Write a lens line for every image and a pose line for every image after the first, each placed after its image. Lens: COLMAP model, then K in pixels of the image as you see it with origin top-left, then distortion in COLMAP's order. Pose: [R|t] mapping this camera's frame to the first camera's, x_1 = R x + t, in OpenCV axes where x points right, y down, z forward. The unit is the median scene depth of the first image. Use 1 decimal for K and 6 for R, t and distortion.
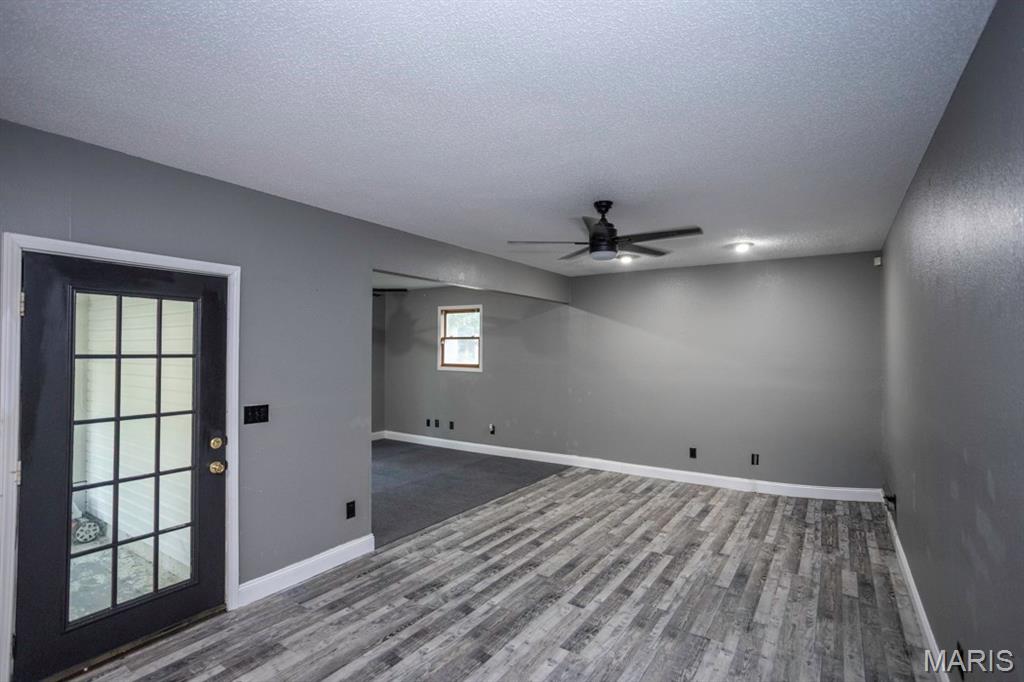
lens RADIAL K [[505.5, 0, 512.0], [0, 505.5, 341.0], [0, 0, 1]] dist [-0.030913, 0.036399]
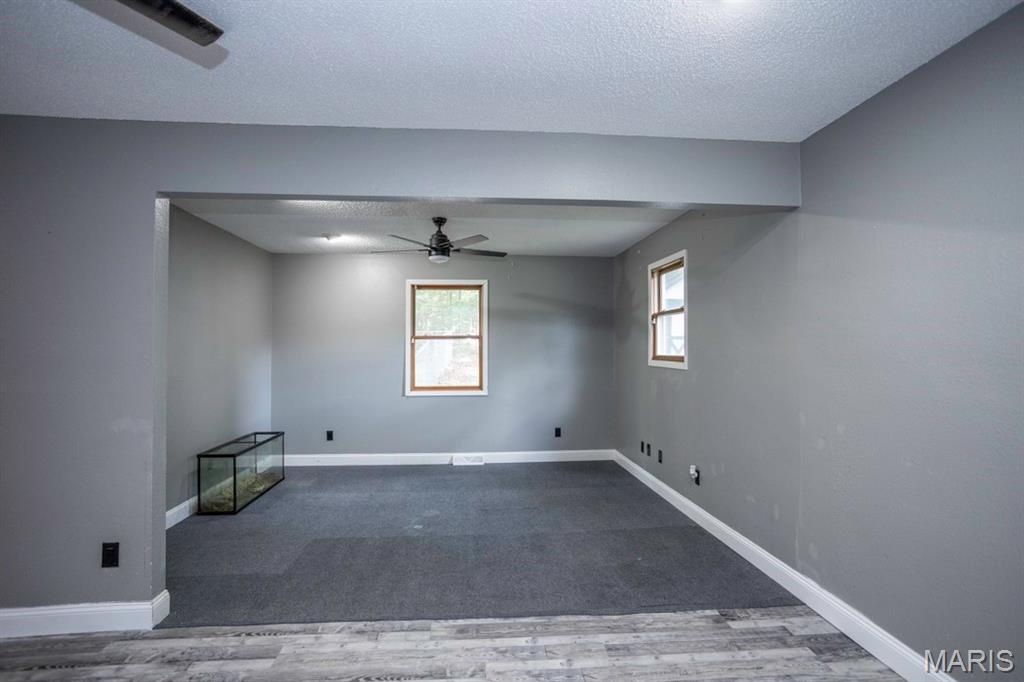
lens RADIAL K [[492.9, 0, 506.2], [0, 492.9, 366.9], [0, 0, 1]] dist [-0.056302, 0.033636]
pose [[0.608434, 0.031067, -0.792997, 0.282017], [0.014797, 0.998616, 0.050475, 0.030884], [0.793467, -0.042445, 0.607132, 0.578696]]
